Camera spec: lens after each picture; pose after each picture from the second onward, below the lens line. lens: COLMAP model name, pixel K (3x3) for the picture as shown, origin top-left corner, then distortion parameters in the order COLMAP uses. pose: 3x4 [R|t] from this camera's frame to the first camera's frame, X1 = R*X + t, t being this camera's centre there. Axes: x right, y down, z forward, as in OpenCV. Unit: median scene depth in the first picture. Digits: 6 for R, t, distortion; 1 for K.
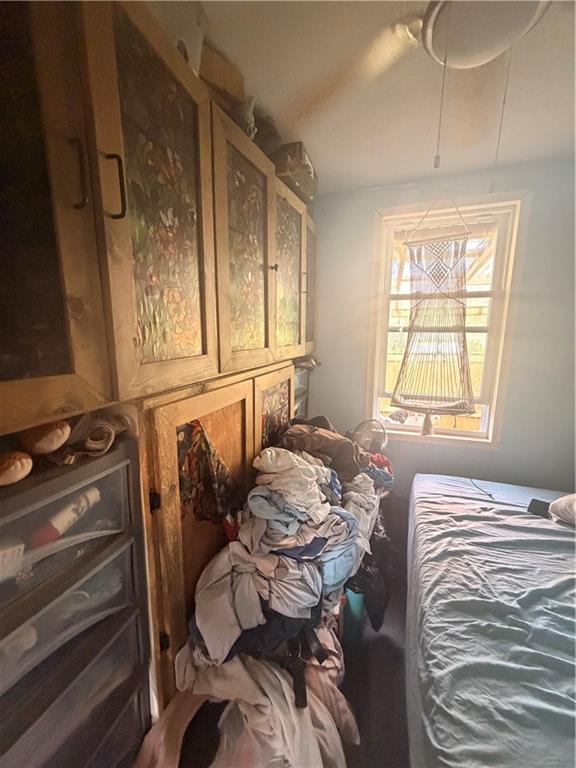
lens RADIAL K [[305.3, 0, 287.2], [0, 305.3, 382.7], [0, 0, 1]] dist [-0.000438, -0.000775]
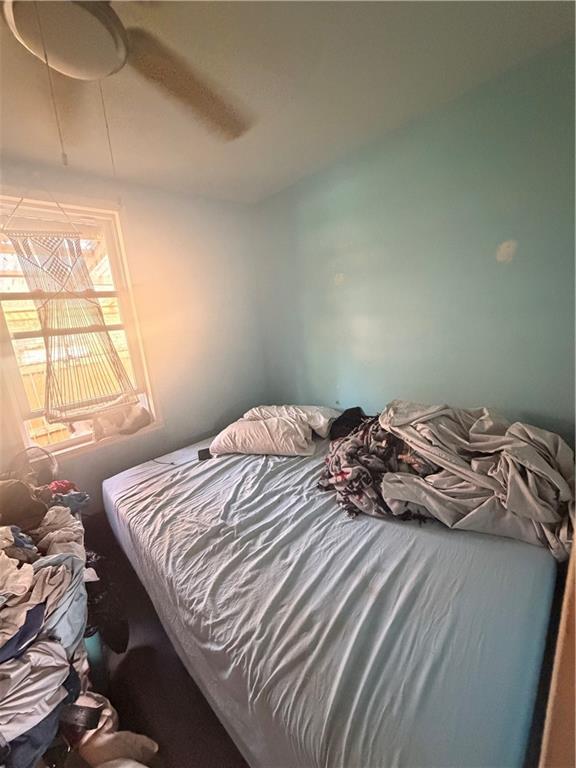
lens RADIAL K [[305.3, 0, 289.3], [0, 305.3, 384.9], [0, 0, 1]] dist [-0.000438, -0.000775]
pose [[0.428837, -0.239660, 0.871012, -0.122391], [0.234585, 0.960636, 0.148824, 0.002951], [-0.872392, 0.140506, 0.468177, -0.000739]]
